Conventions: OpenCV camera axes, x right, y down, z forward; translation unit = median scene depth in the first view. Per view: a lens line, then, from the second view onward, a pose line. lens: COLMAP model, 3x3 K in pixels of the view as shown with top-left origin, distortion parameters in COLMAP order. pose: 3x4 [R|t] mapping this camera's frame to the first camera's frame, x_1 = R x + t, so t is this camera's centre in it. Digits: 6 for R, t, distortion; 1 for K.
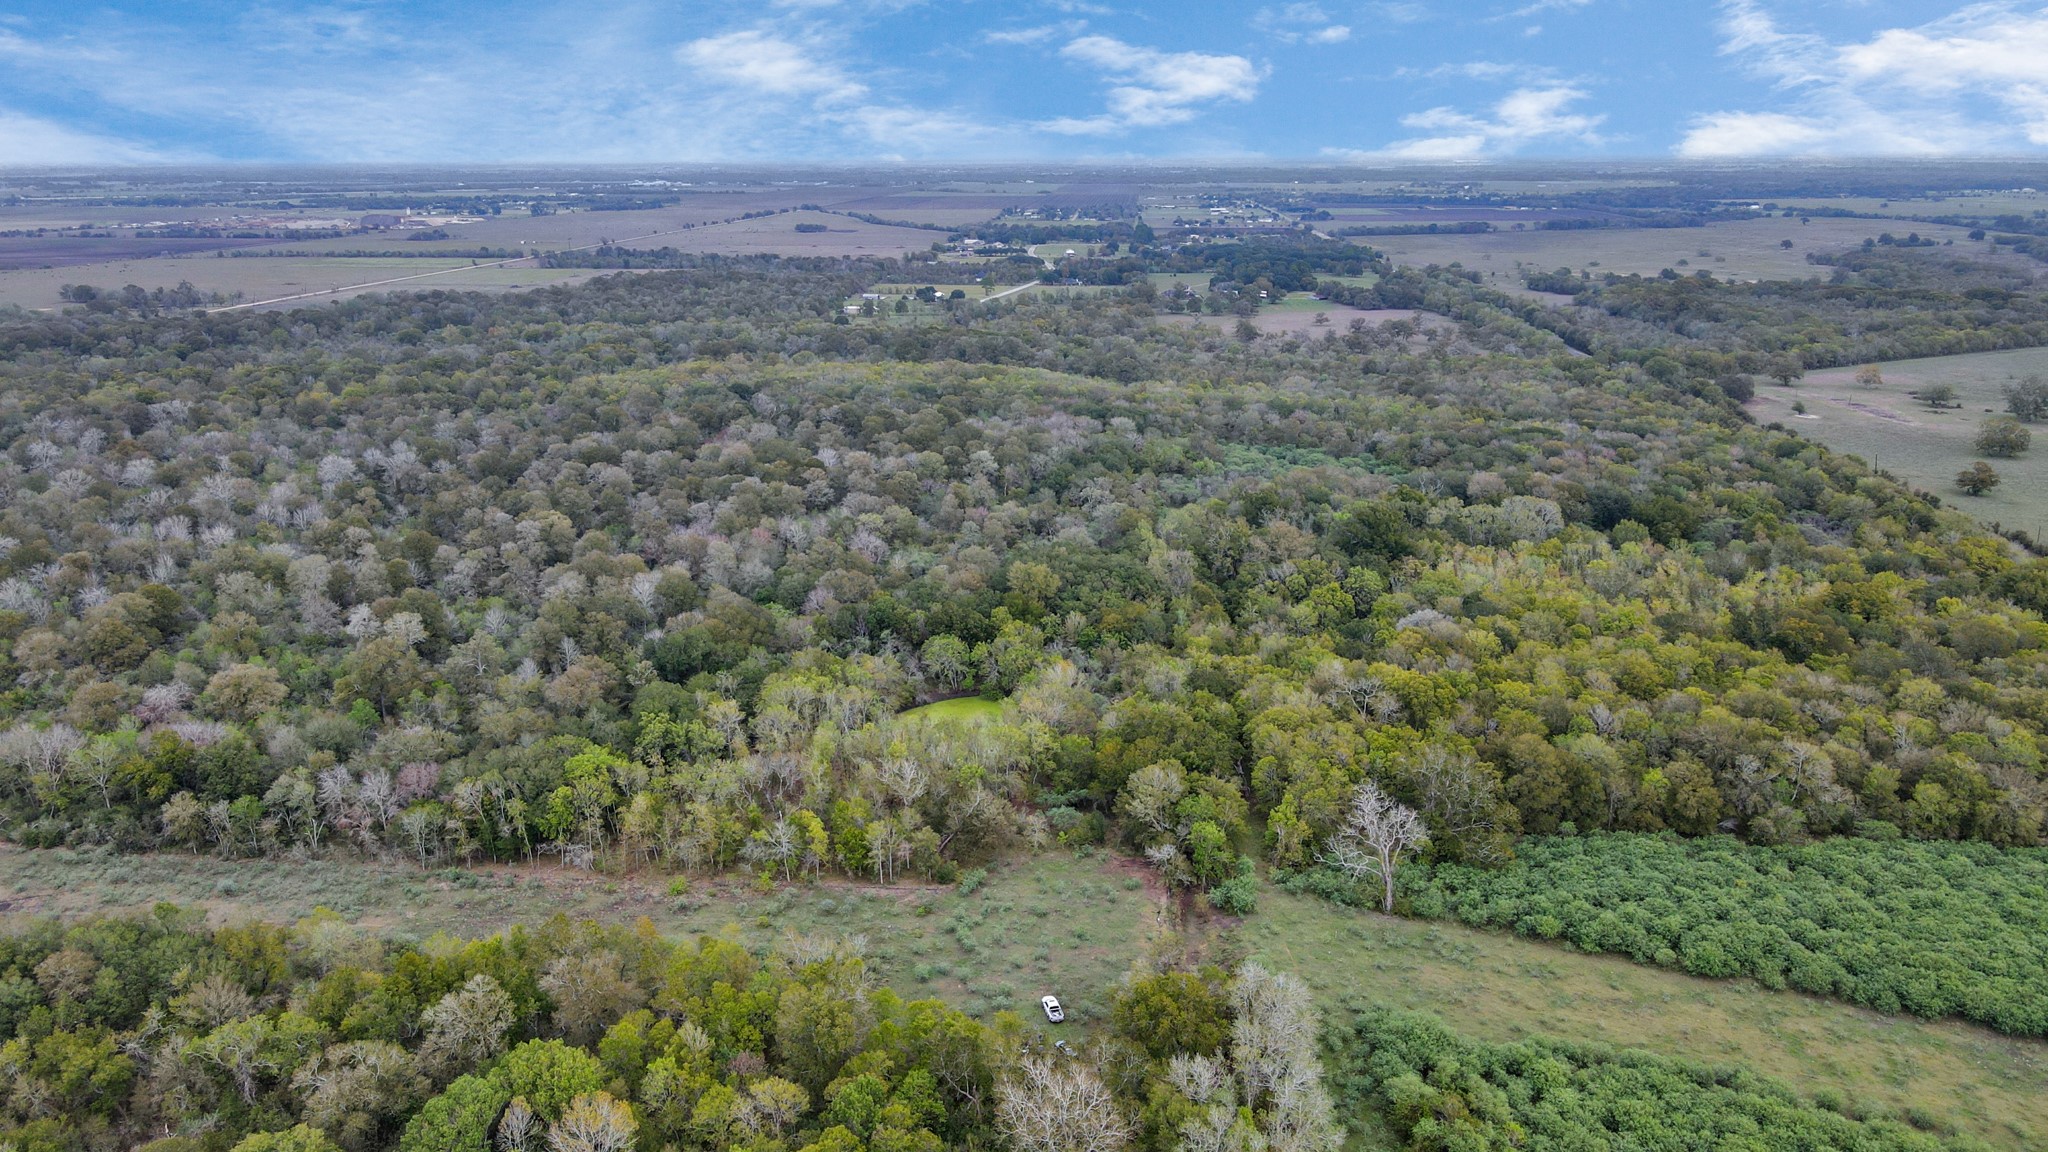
lens RADIAL K [[1504.5, 0, 1012.7], [0, 1504.5, 582.9], [0, 0, 1]] dist [-0.001025, 0.038725]
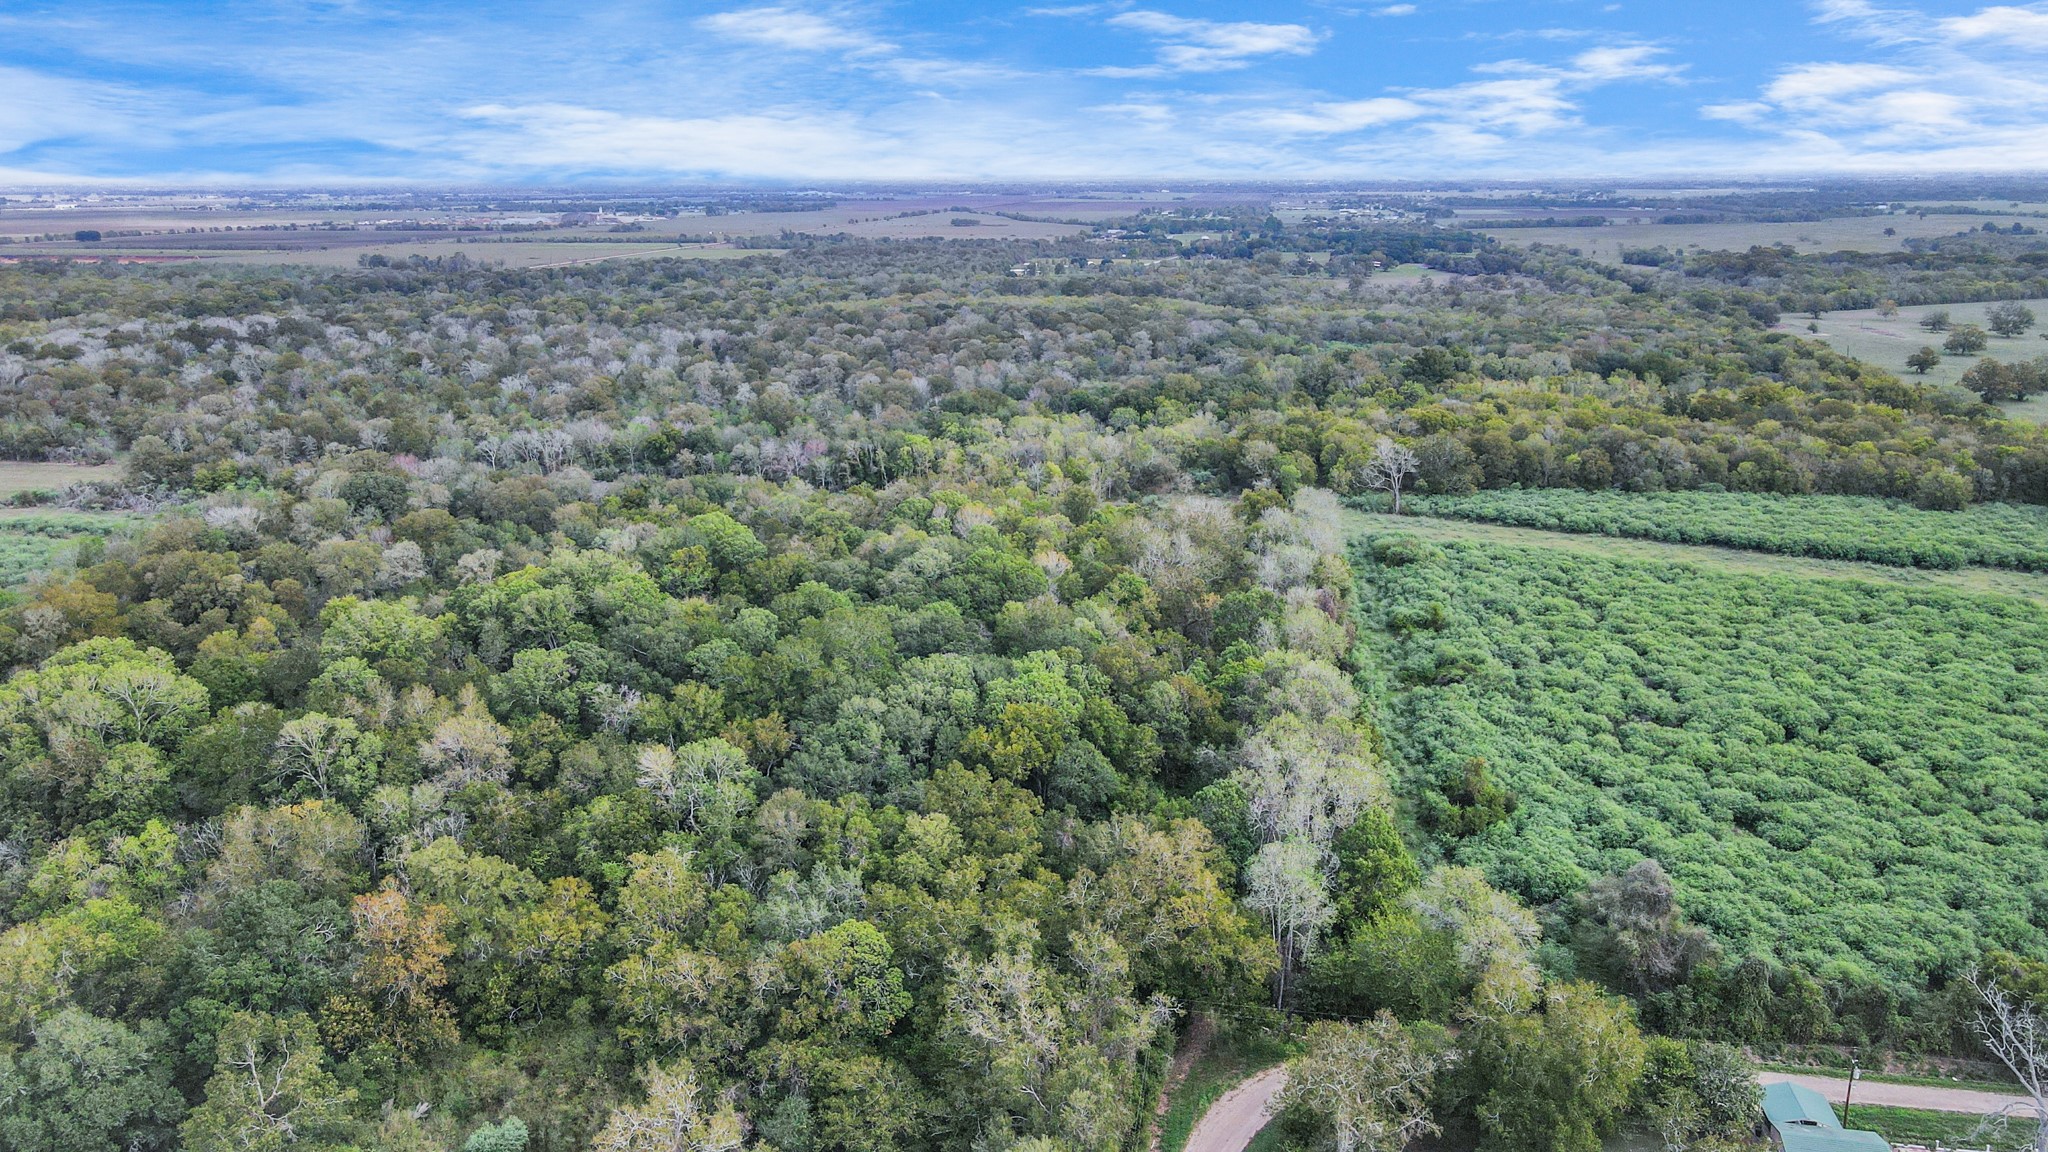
lens RADIAL K [[1509.1, 0, 1015.3], [0, 1509.1, 566.4], [0, 0, 1]] dist [-0.005695, 0.043855]
pose [[0.996473, 0.019127, -0.081706, -0.014331], [-0.020949, 0.999549, -0.021497, 0.123492], [0.081258, 0.023133, 0.996425, -0.275605]]
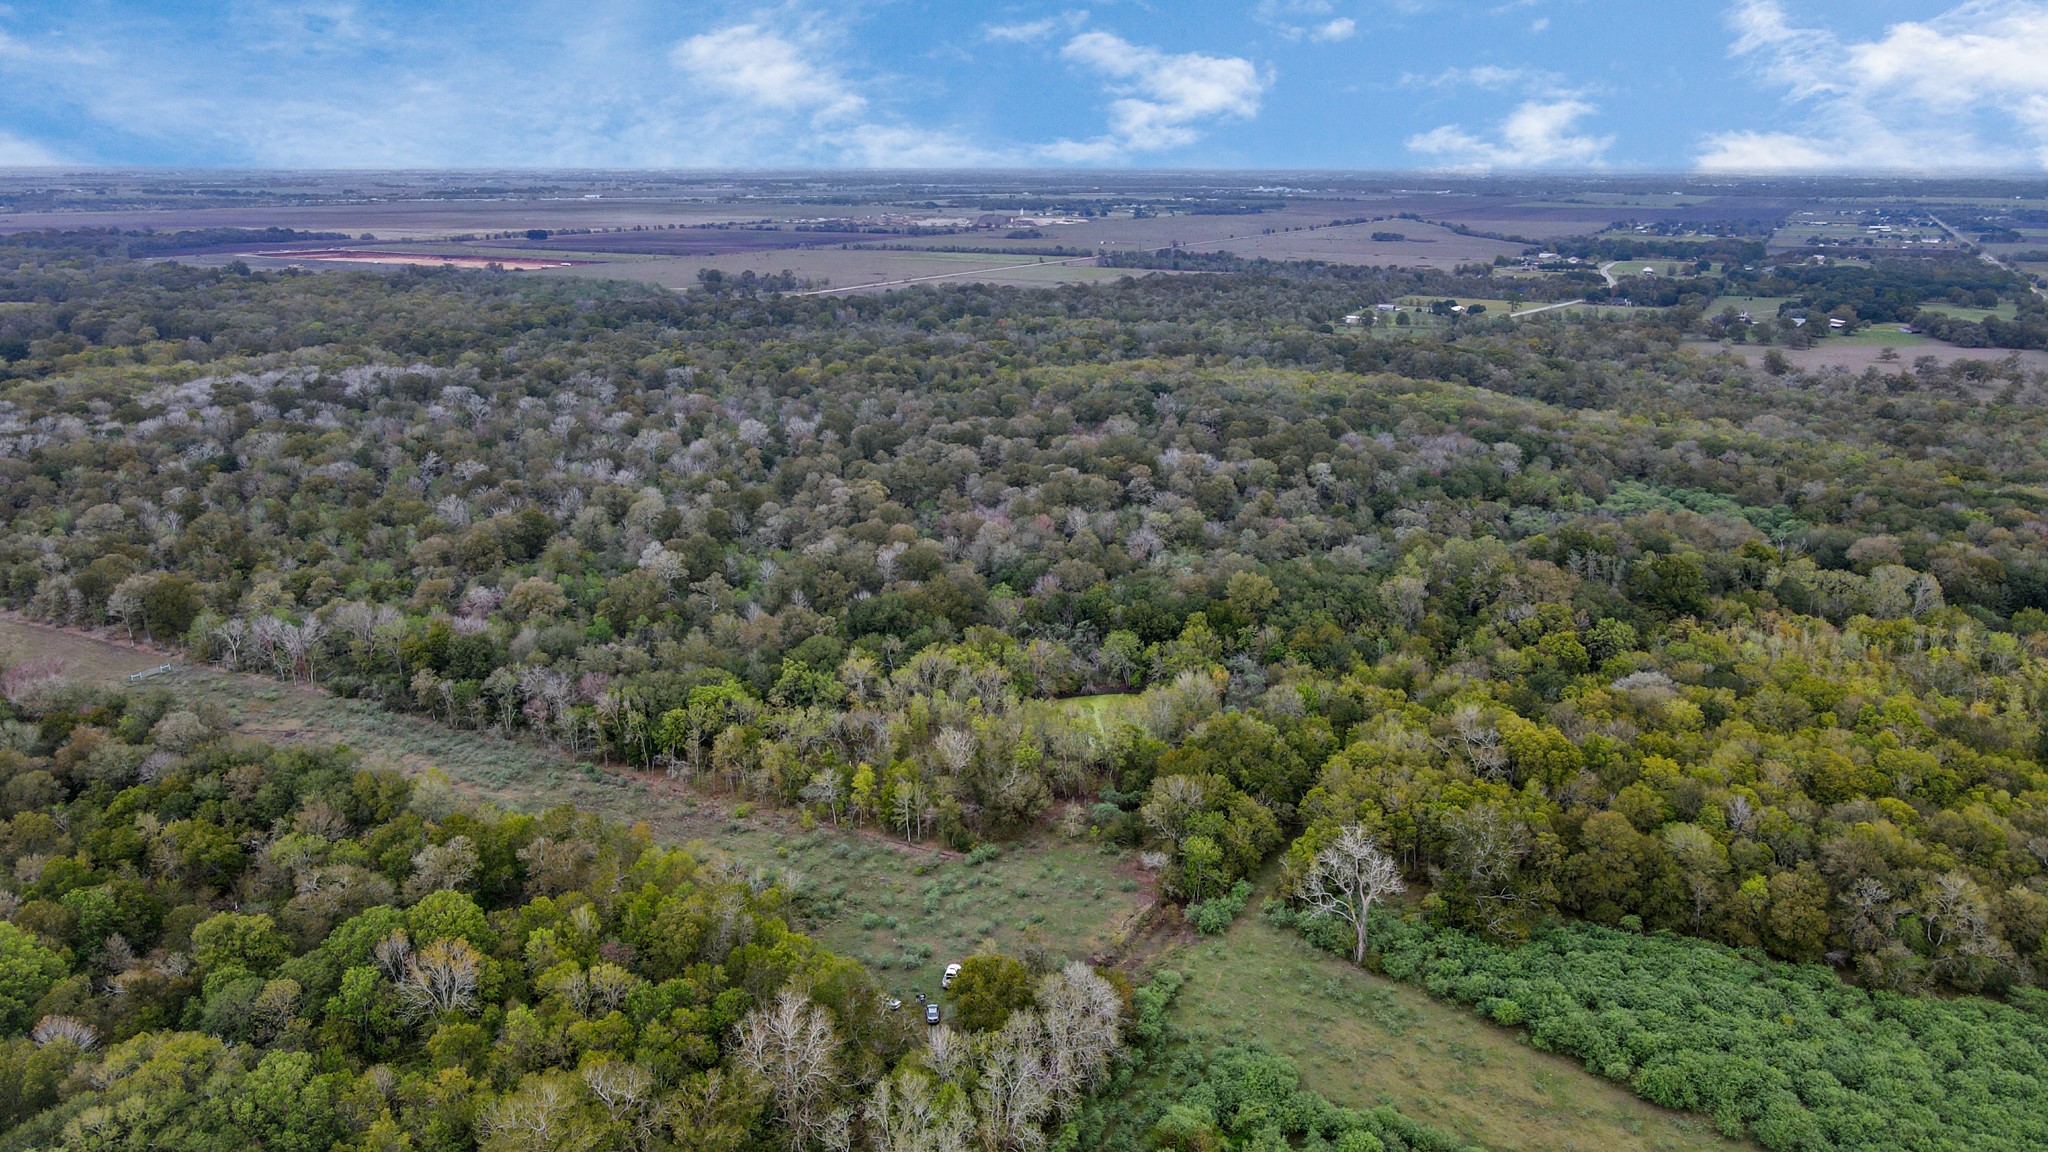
lens RADIAL K [[1509.1, 0, 1015.3], [0, 1509.1, 566.4], [0, 0, 1]] dist [-0.005695, 0.043855]
pose [[0.917939, 0.110082, -0.381143, 0.146873], [-0.115883, 0.993232, 0.007774, -0.004426], [0.379419, 0.037032, 0.924484, 0.012263]]
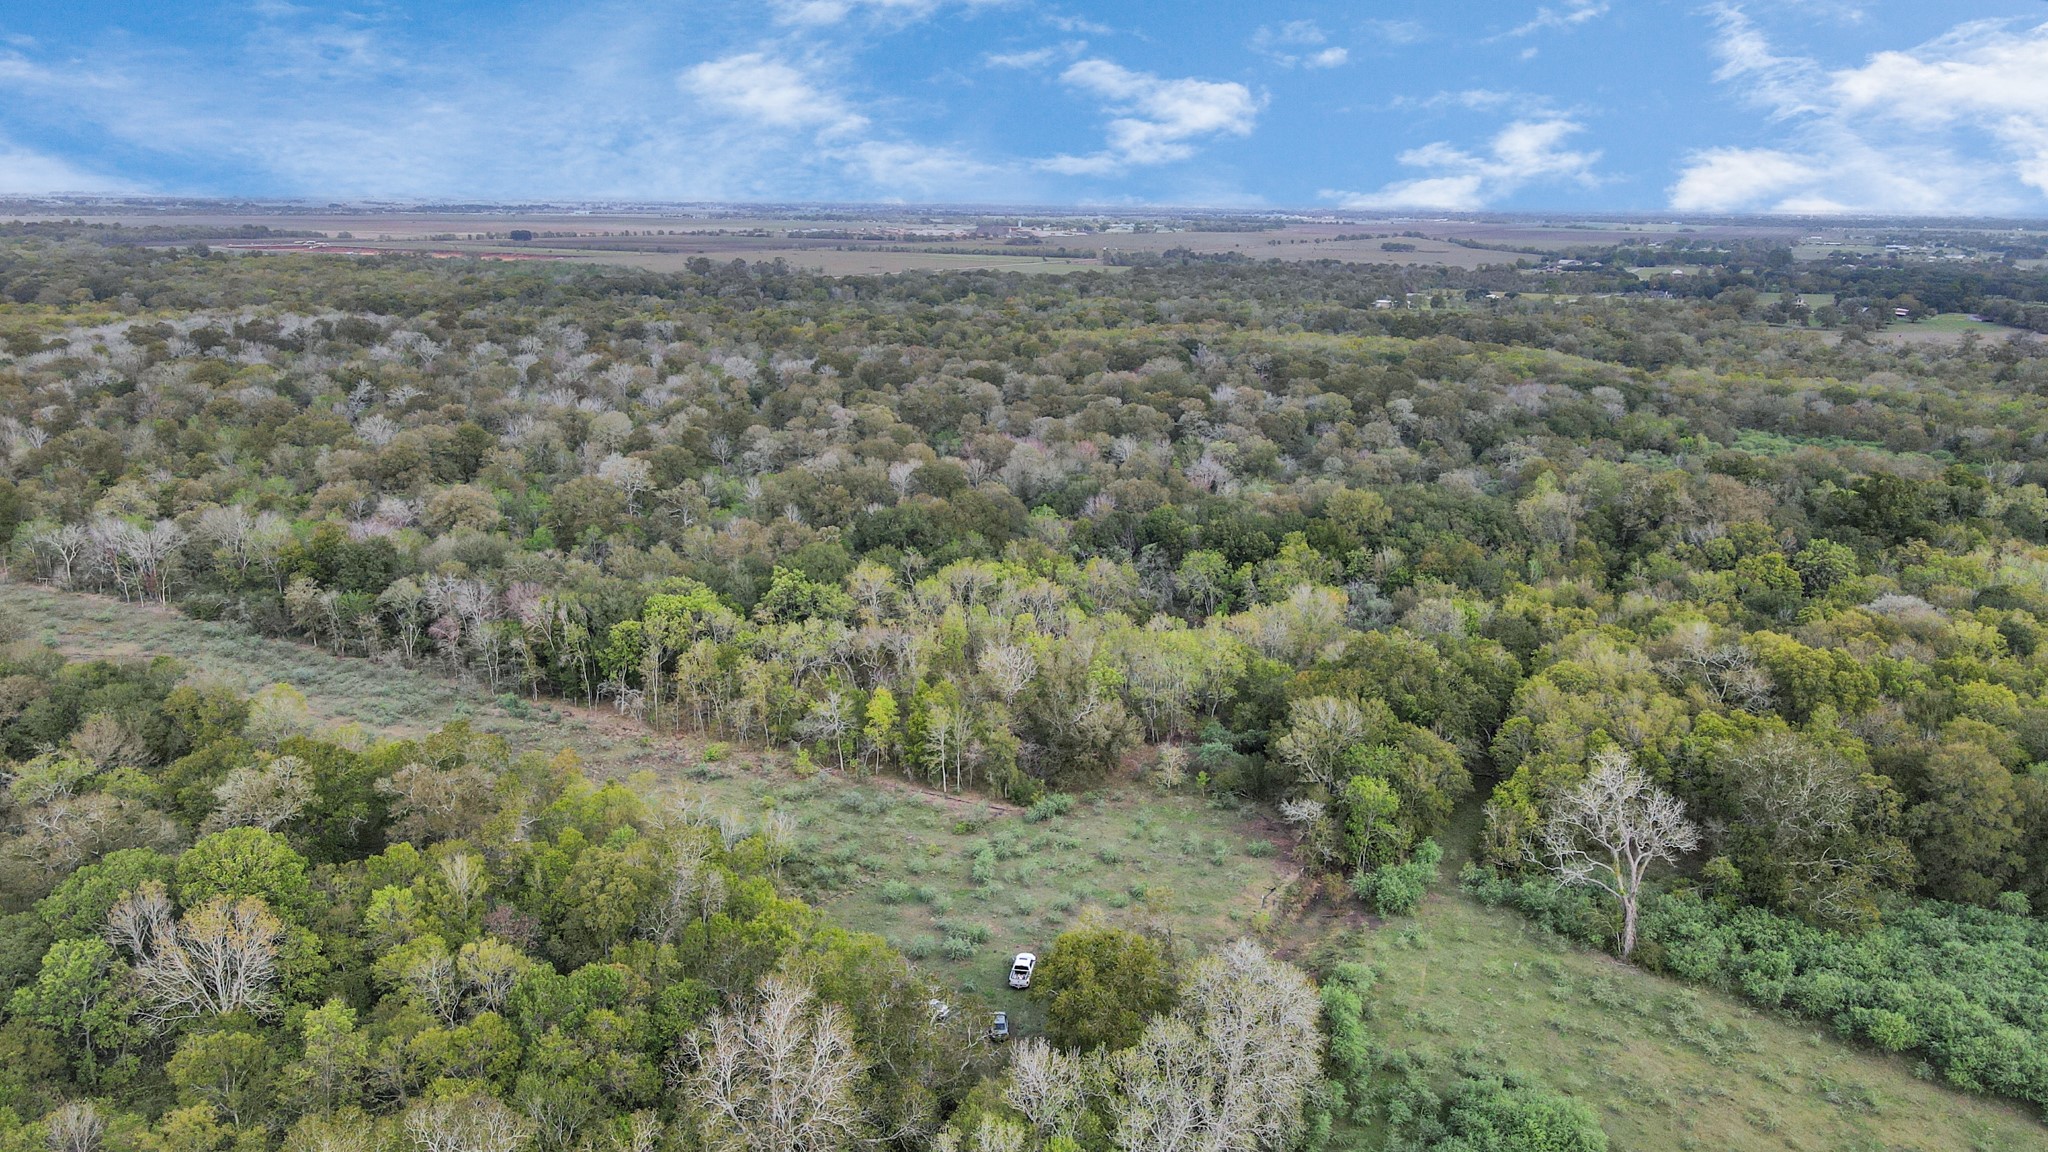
lens RADIAL K [[1509.1, 0, 1015.3], [0, 1509.1, 566.4], [0, 0, 1]] dist [-0.005695, 0.043855]
pose [[0.919929, 0.109651, -0.376442, 0.089391], [-0.124619, 0.992083, -0.015562, 0.036931], [0.371755, 0.061228, 0.926310, 0.115345]]
